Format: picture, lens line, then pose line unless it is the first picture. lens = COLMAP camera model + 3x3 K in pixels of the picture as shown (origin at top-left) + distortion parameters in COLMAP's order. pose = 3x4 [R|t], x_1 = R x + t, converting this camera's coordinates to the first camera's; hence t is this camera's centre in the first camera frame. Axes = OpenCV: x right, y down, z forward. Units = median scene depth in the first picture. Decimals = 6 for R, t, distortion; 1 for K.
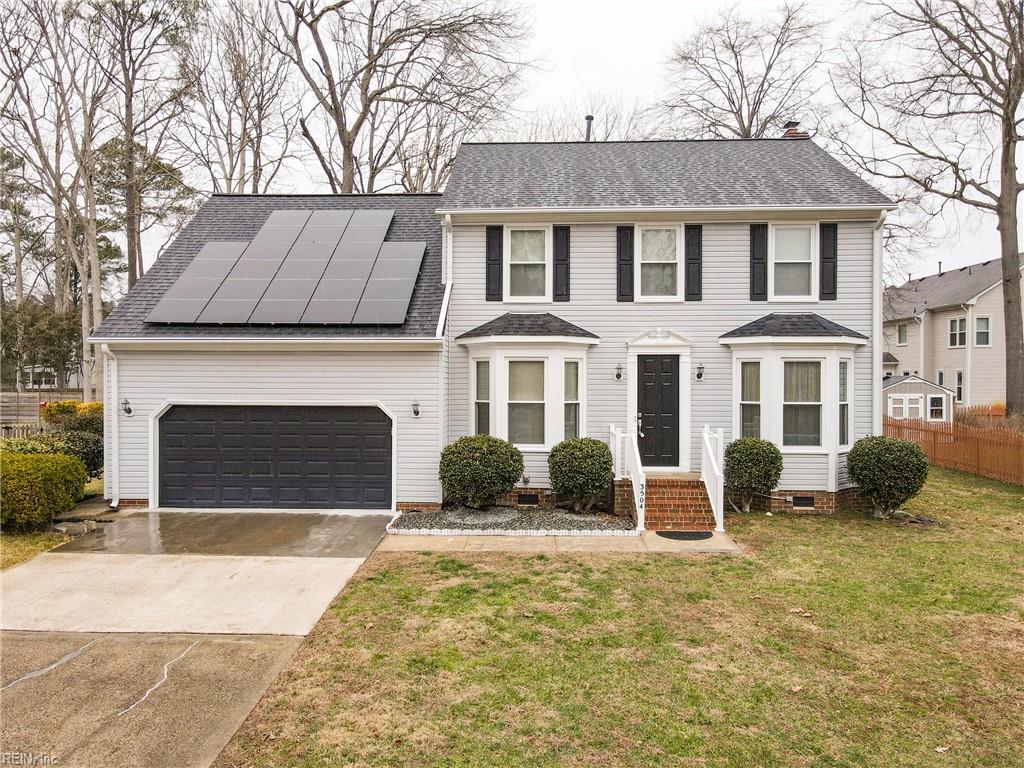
lens RADIAL K [[747.6, 0, 508.4], [0, 747.6, 376.9], [0, 0, 1]] dist [0.013446, 0.005369]
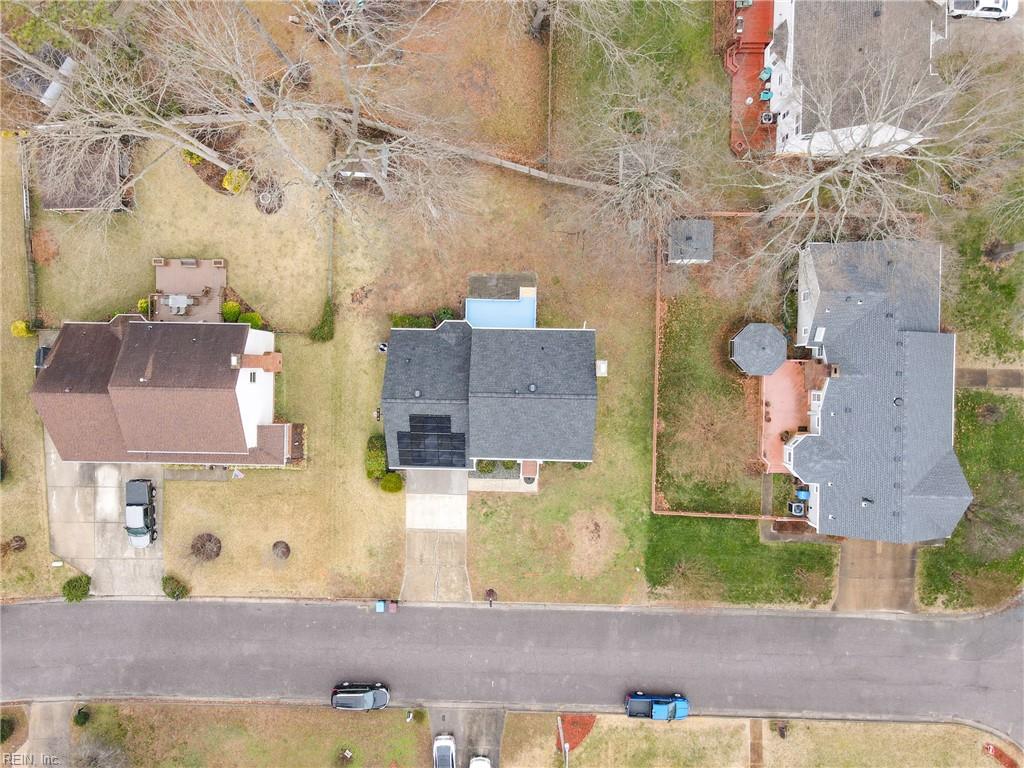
lens RADIAL K [[747.6, 0, 508.4], [0, 747.6, 376.9], [0, 0, 1]] dist [0.013446, 0.005369]
pose [[0.999545, -0.022402, -0.020190, 0.179609], [0.019803, -0.017354, 0.999653, -3.903657], [-0.022744, -0.999598, -0.016902, 1.473809]]
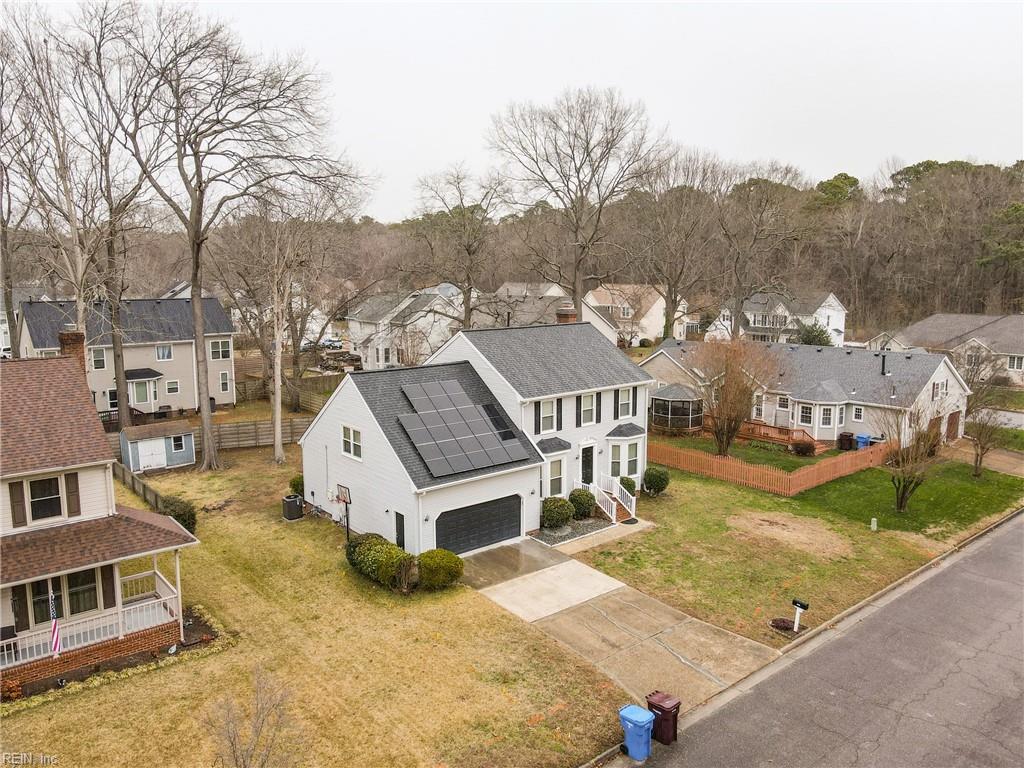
lens RADIAL K [[747.6, 0, 508.4], [0, 747.6, 376.9], [0, 0, 1]] dist [0.013446, 0.005369]
pose [[0.739650, -0.098405, 0.665758, -1.604965], [0.006308, 0.990222, 0.139356, -0.602685], [-0.672962, -0.098875, 0.733039, -0.583245]]
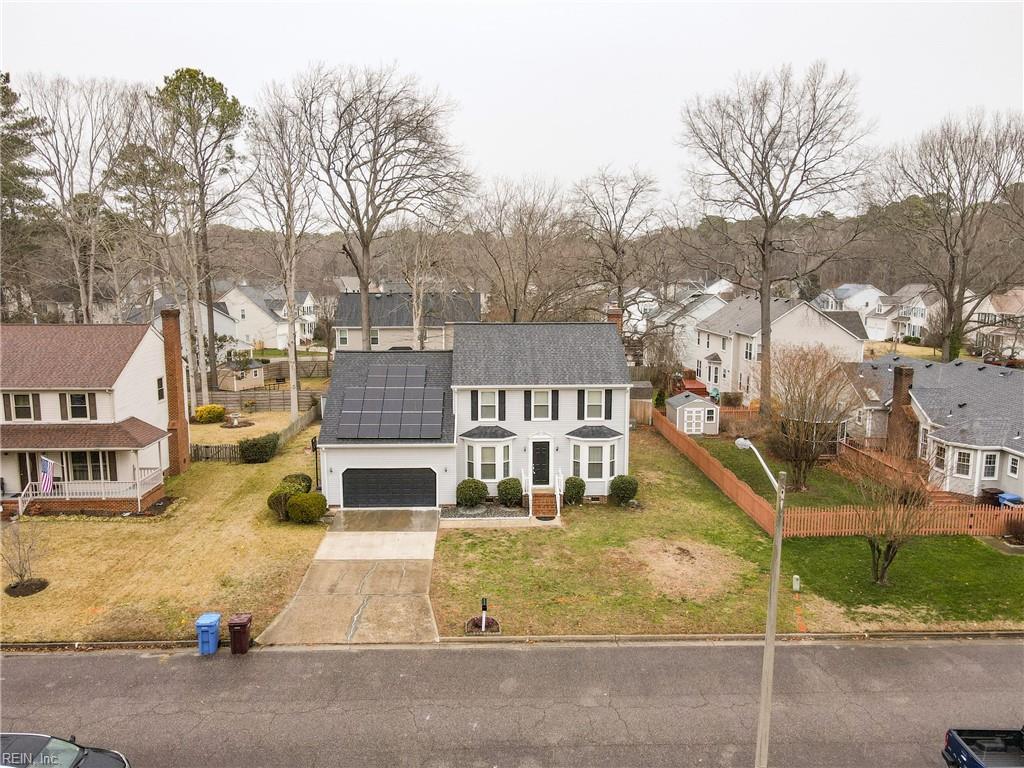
lens RADIAL K [[747.6, 0, 508.4], [0, 747.6, 376.9], [0, 0, 1]] dist [0.013446, 0.005369]
pose [[0.997042, -0.012869, 0.075778, -0.094884], [0.002415, 0.990643, 0.136460, -0.593084], [-0.076825, -0.135873, 0.987743, -1.444168]]
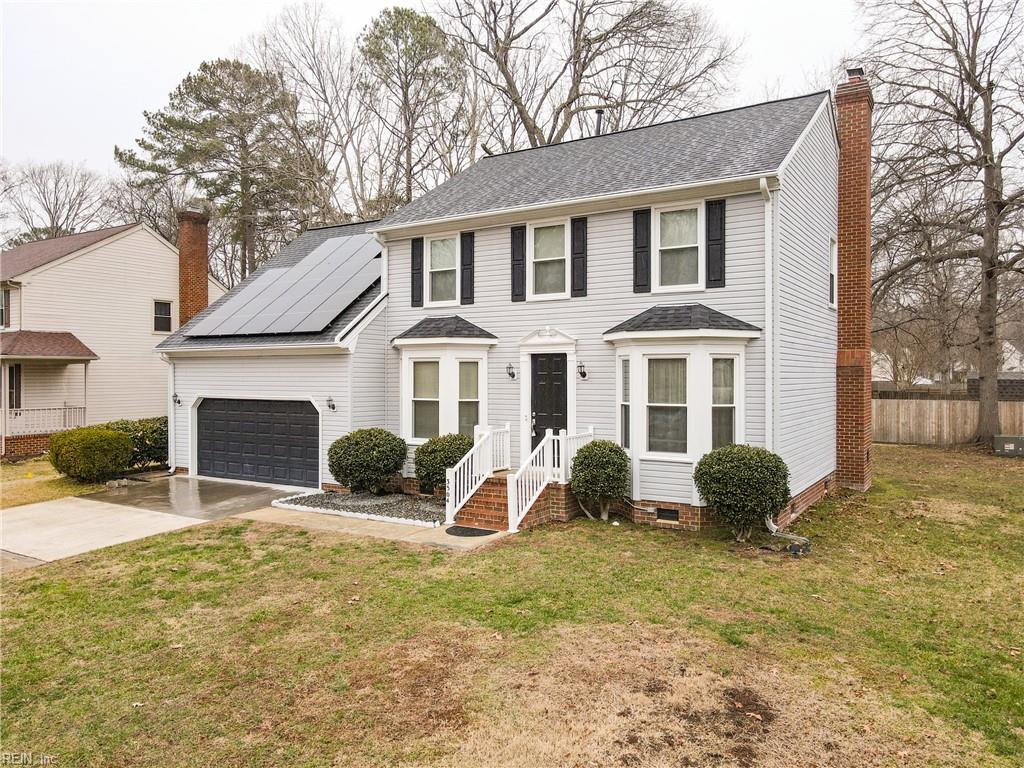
lens RADIAL K [[747.6, 0, 508.4], [0, 747.6, 376.9], [0, 0, 1]] dist [0.013446, 0.005369]
pose [[0.865241, -0.001353, -0.501354, 0.662354], [-0.000492, 0.999994, -0.003548, 0.004790], [0.501355, 0.003316, 0.865235, 0.125582]]
